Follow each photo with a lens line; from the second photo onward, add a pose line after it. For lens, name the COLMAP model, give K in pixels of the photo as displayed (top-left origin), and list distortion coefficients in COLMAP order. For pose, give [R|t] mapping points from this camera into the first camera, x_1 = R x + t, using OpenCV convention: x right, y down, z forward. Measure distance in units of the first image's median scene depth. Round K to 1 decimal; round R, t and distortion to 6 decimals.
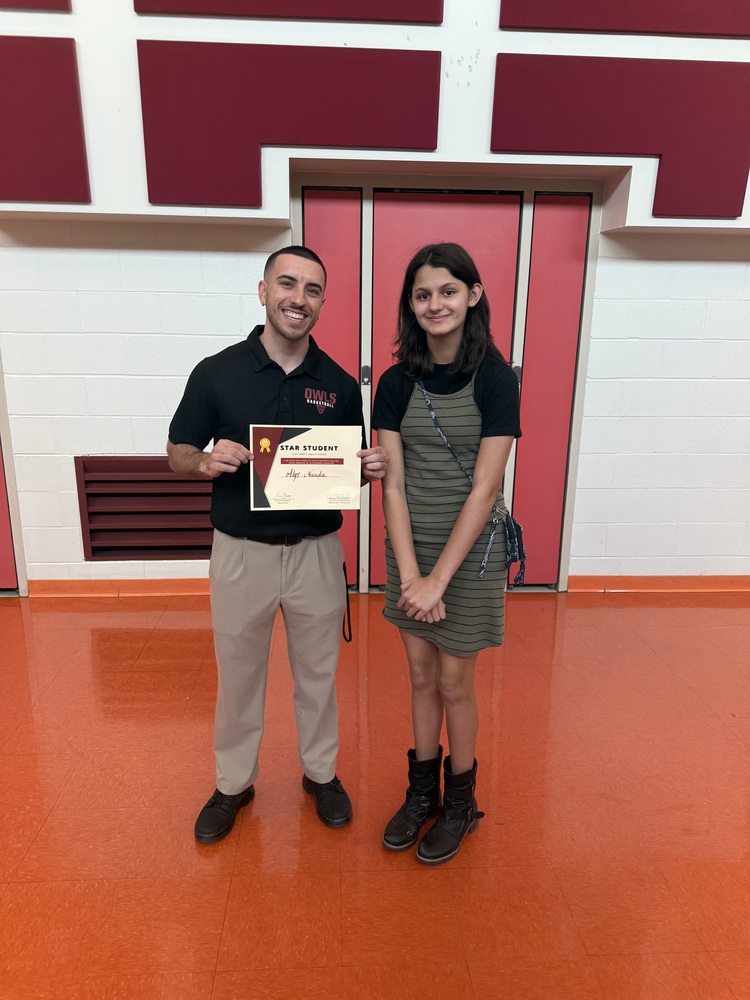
lens RADIAL K [[712.1, 0, 372.8], [0, 712.1, 500.5], [0, 0, 1]] dist [0.014570, -0.018682]
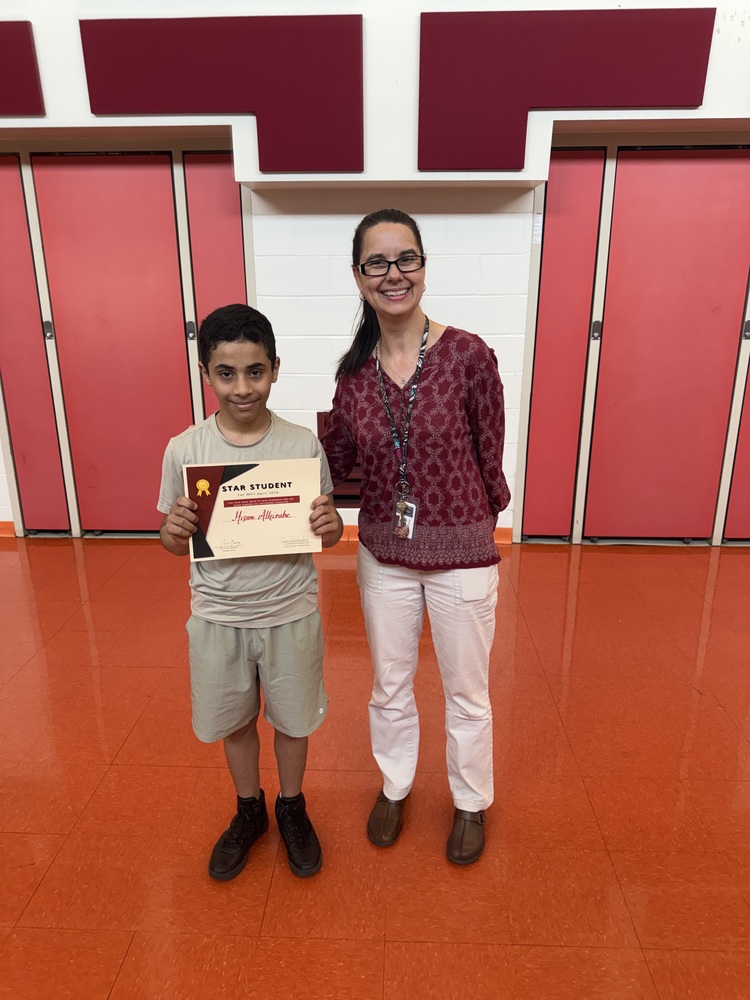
lens RADIAL K [[712.1, 0, 376.8], [0, 712.1, 497.5], [0, 0, 1]] dist [0.014570, -0.018682]
pose [[0.994646, 0.013158, -0.102498, -0.228429], [-0.008651, 0.998981, 0.044298, 0.021881], [0.102977, -0.043175, 0.993746, -0.073992]]
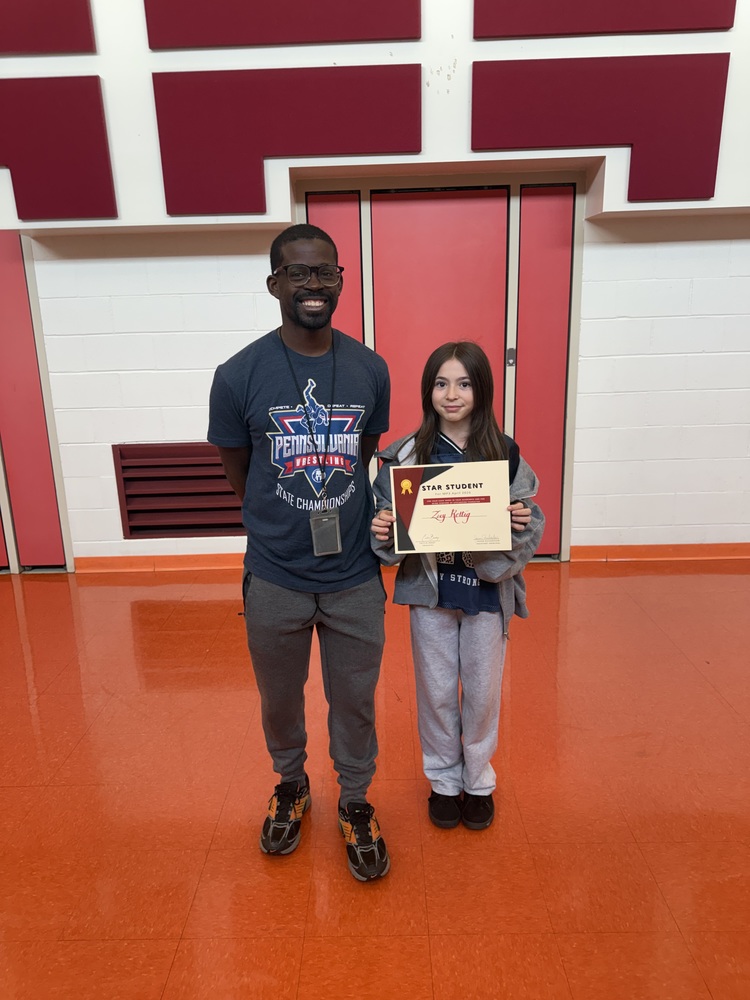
lens RADIAL K [[712.1, 0, 370.4], [0, 712.1, 493.9], [0, 0, 1]] dist [0.014570, -0.018682]
pose [[0.996623, -0.024168, -0.078473, 0.074480], [0.023215, 0.999646, -0.013033, 0.041285], [0.078760, 0.011167, 0.996831, -0.084123]]
